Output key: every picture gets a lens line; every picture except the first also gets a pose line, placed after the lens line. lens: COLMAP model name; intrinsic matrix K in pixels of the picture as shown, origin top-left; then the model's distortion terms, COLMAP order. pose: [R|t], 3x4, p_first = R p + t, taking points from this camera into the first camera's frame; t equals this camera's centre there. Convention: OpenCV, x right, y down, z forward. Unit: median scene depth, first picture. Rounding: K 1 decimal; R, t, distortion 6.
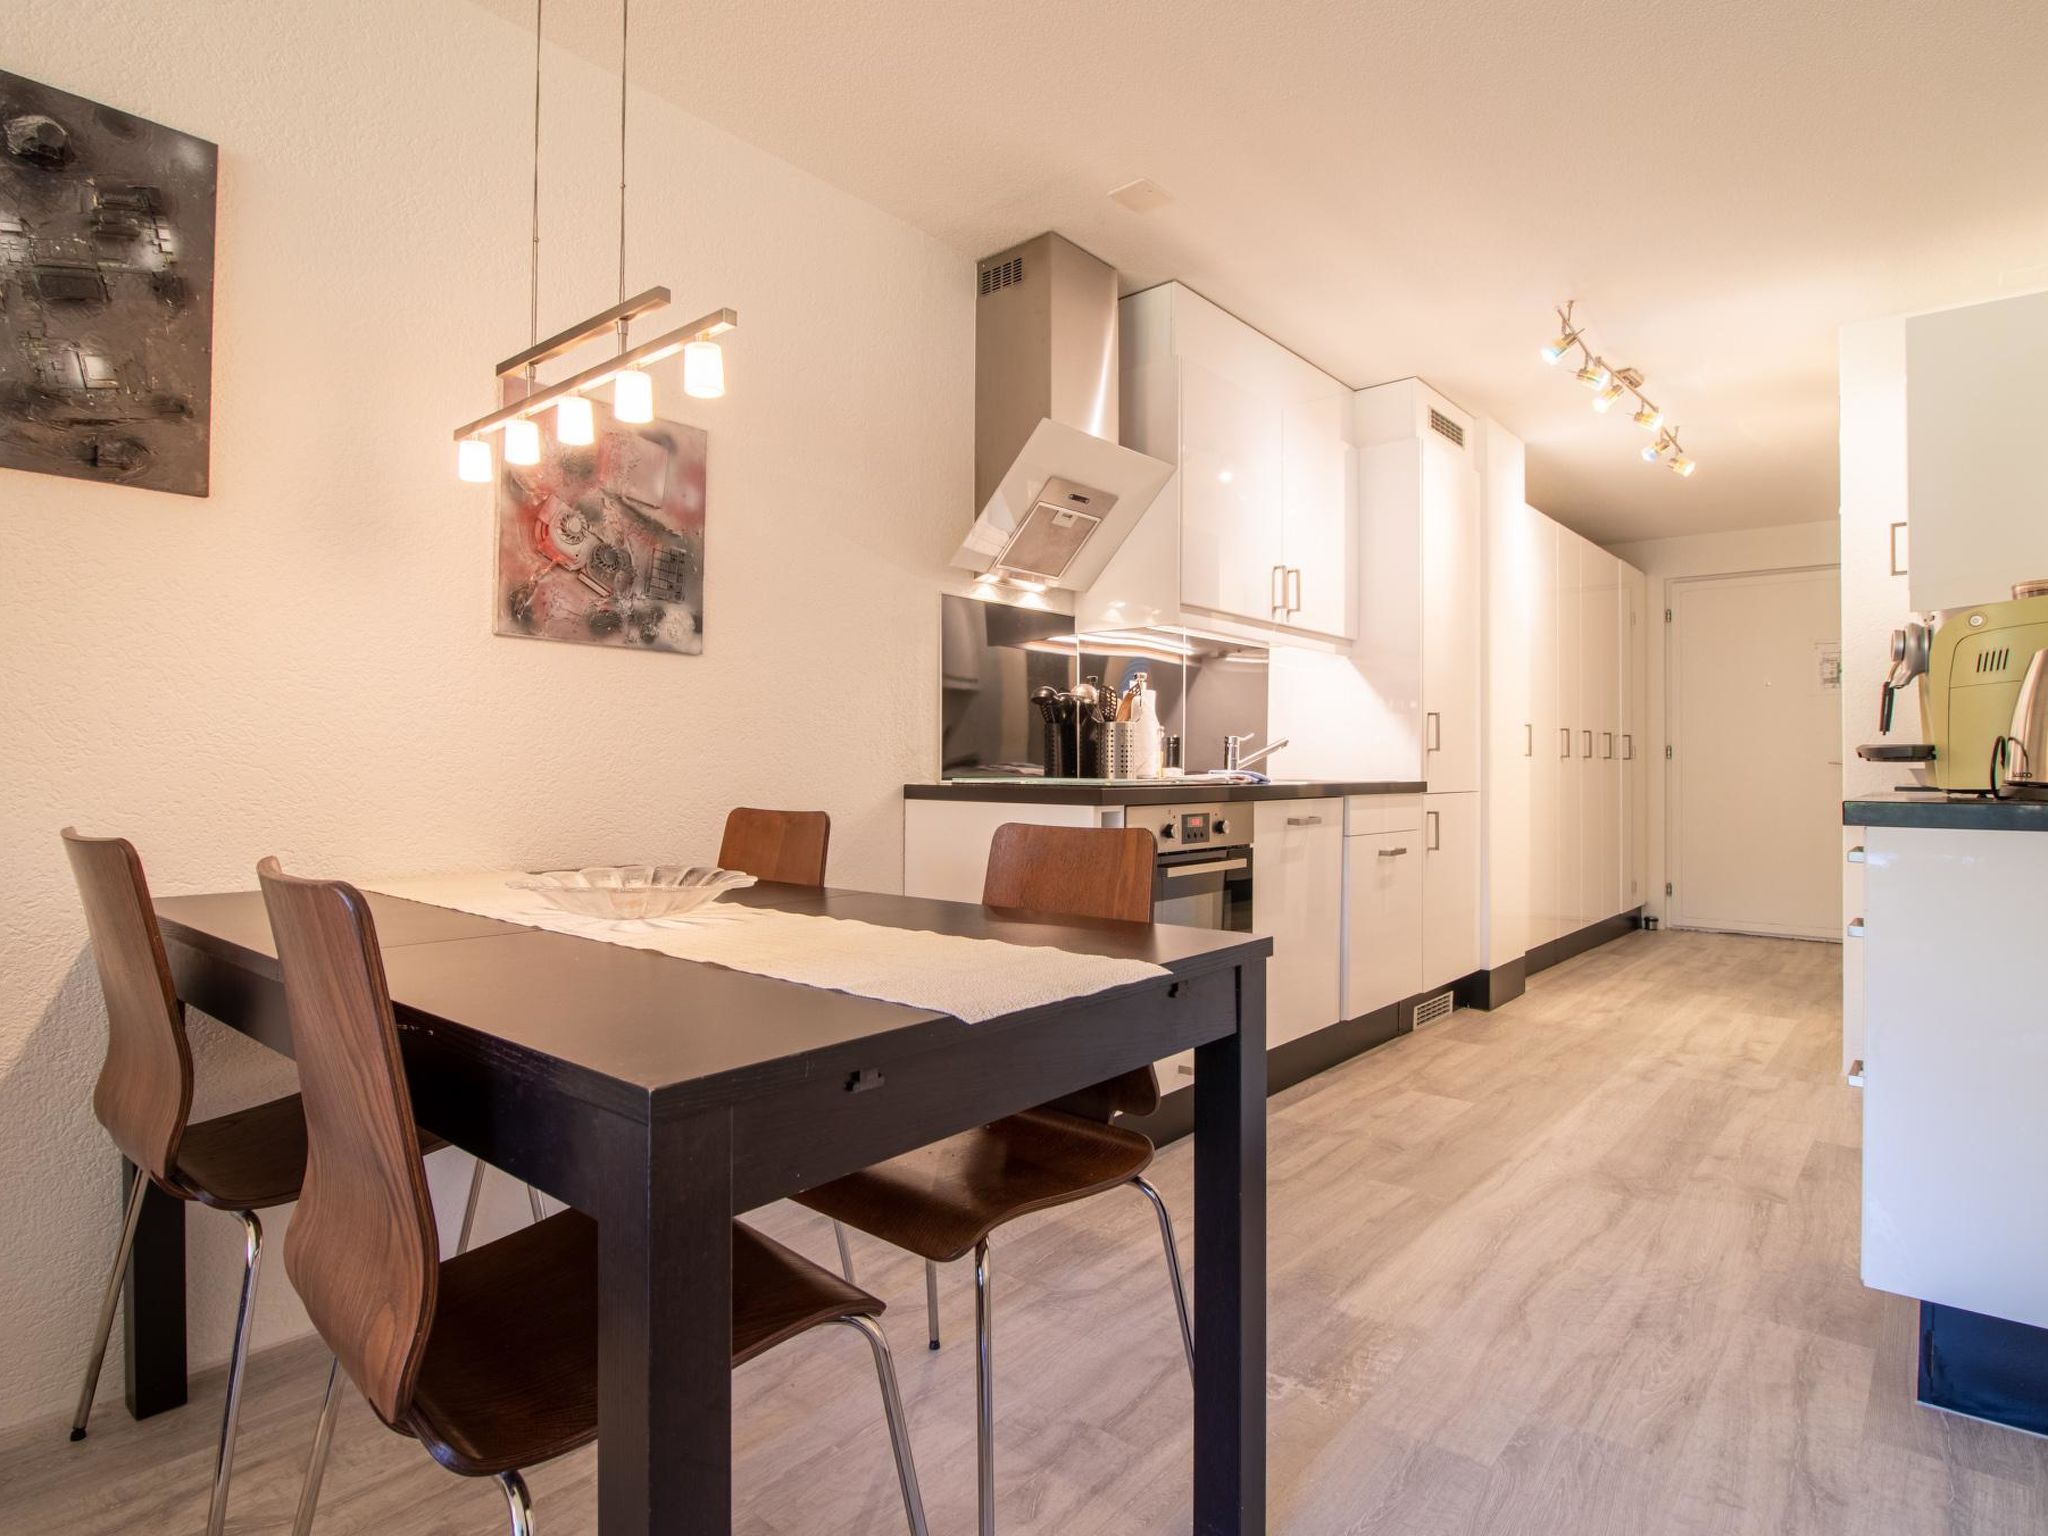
lens RADIAL K [[1076.2, 0, 988.7], [0, 1076.2, 757.7], [0, 0, 1]] dist [0.001513, -0.014454]
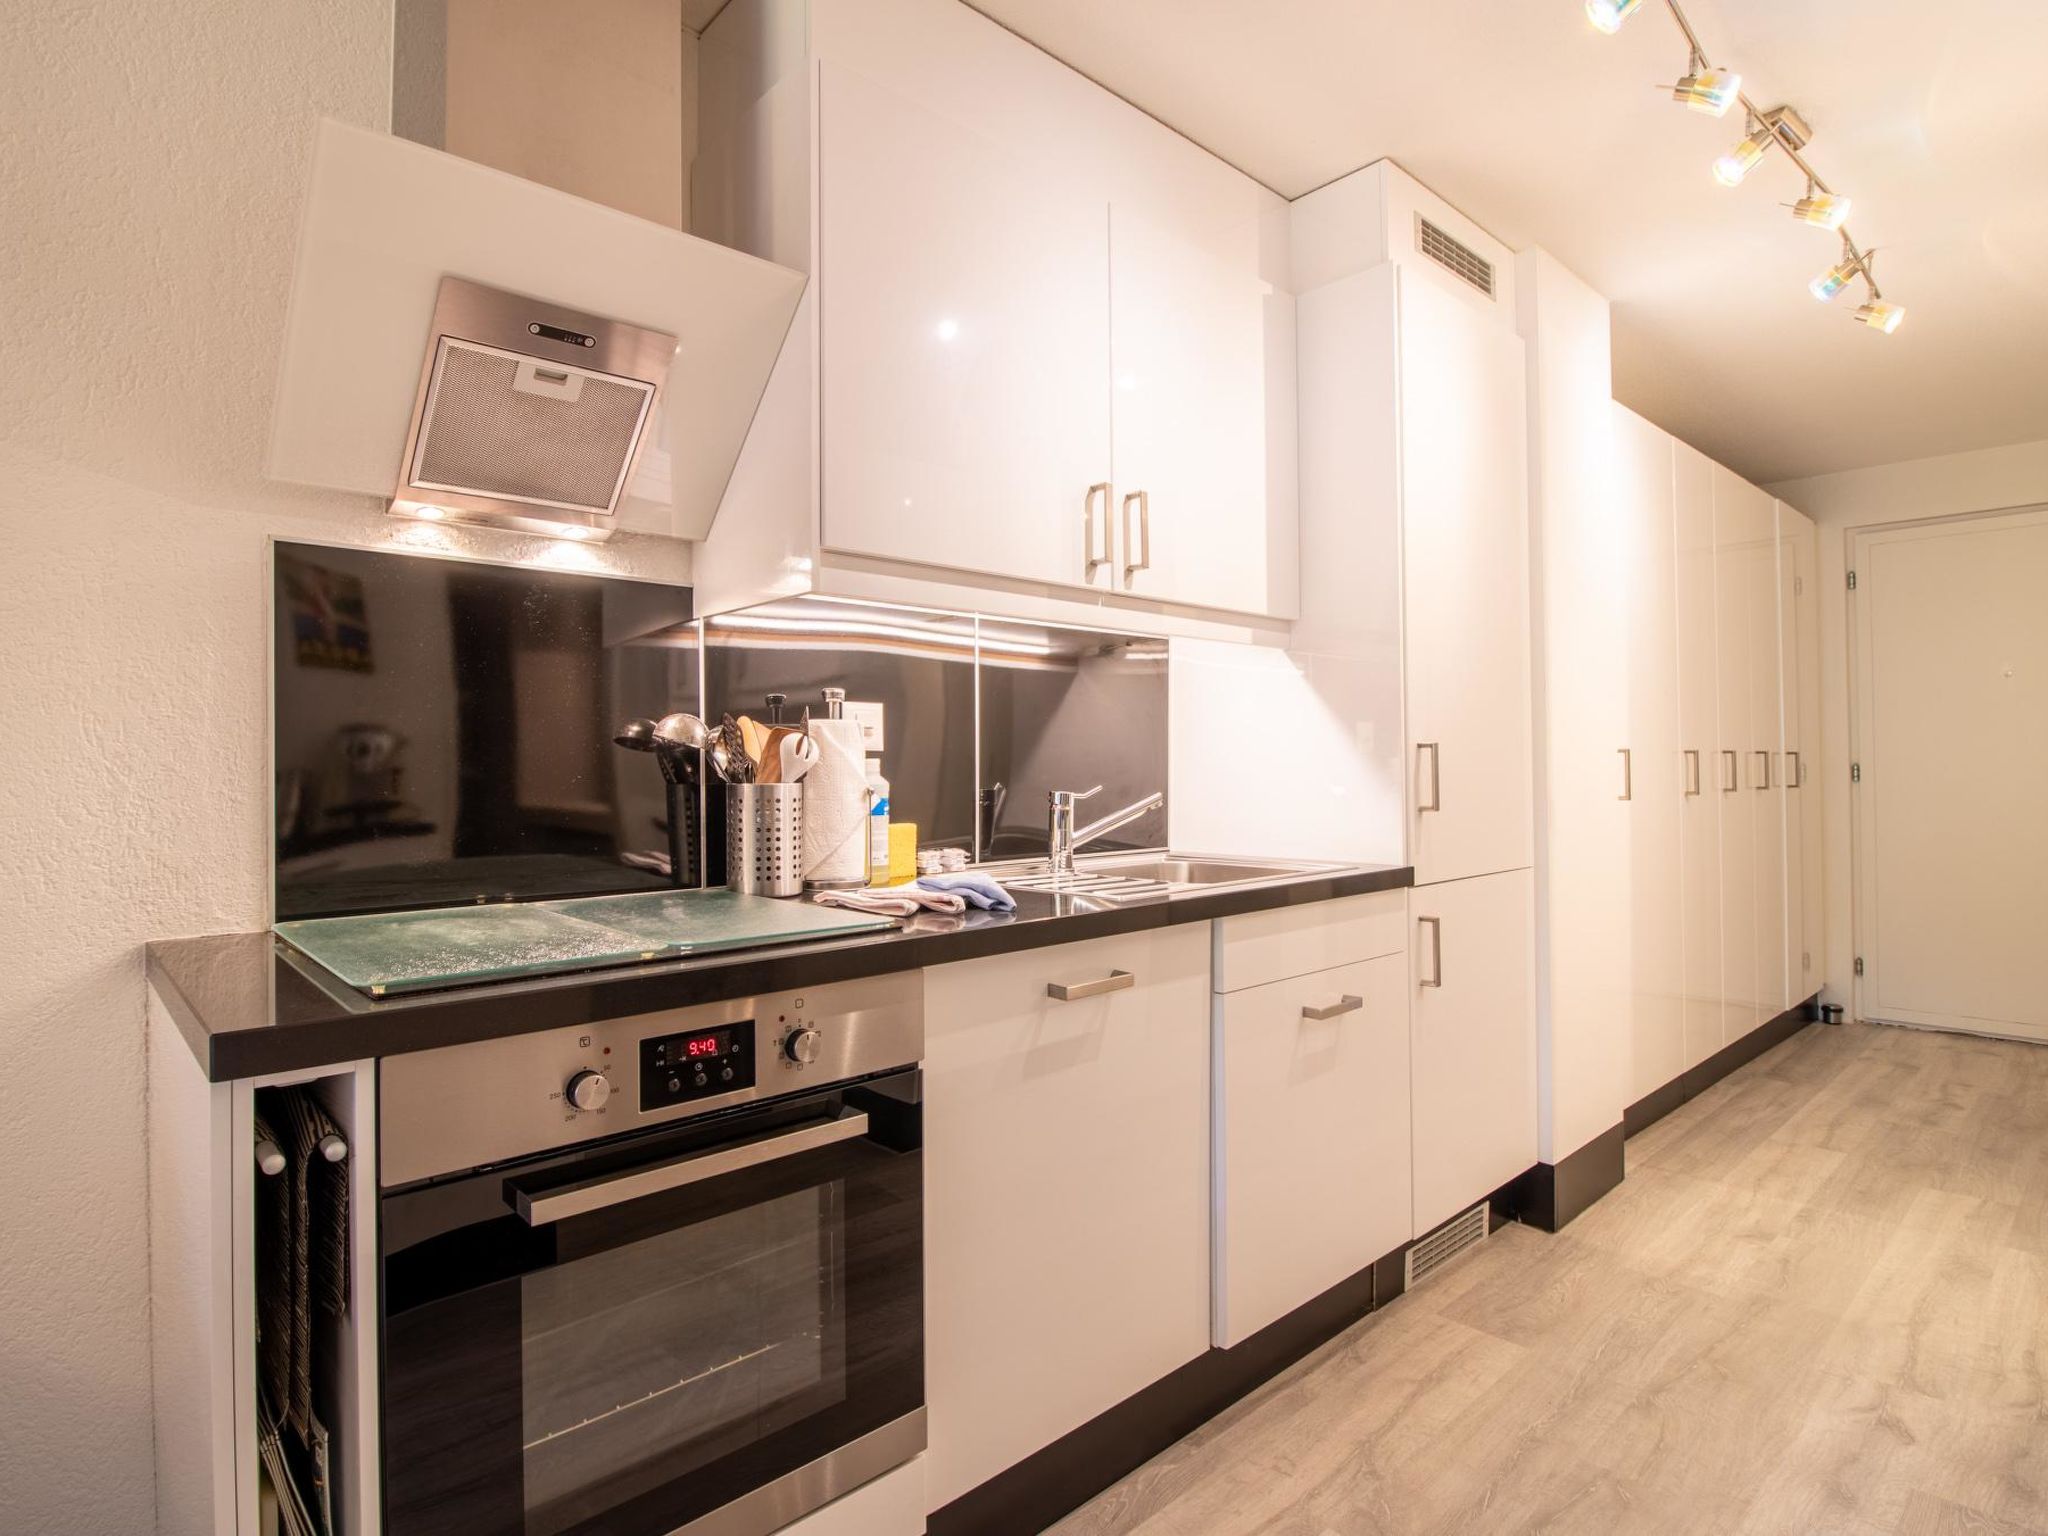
lens RADIAL K [[1047.1, 0, 1002.8], [0, 1047.1, 754.5], [0, 0, 1]] dist [0.001576, -0.013545]
pose [[0.993710, -0.014427, -0.111047, 0.313291], [0.014010, 0.999892, -0.004536, -0.045544], [0.111100, 0.002952, 0.993805, 0.529183]]
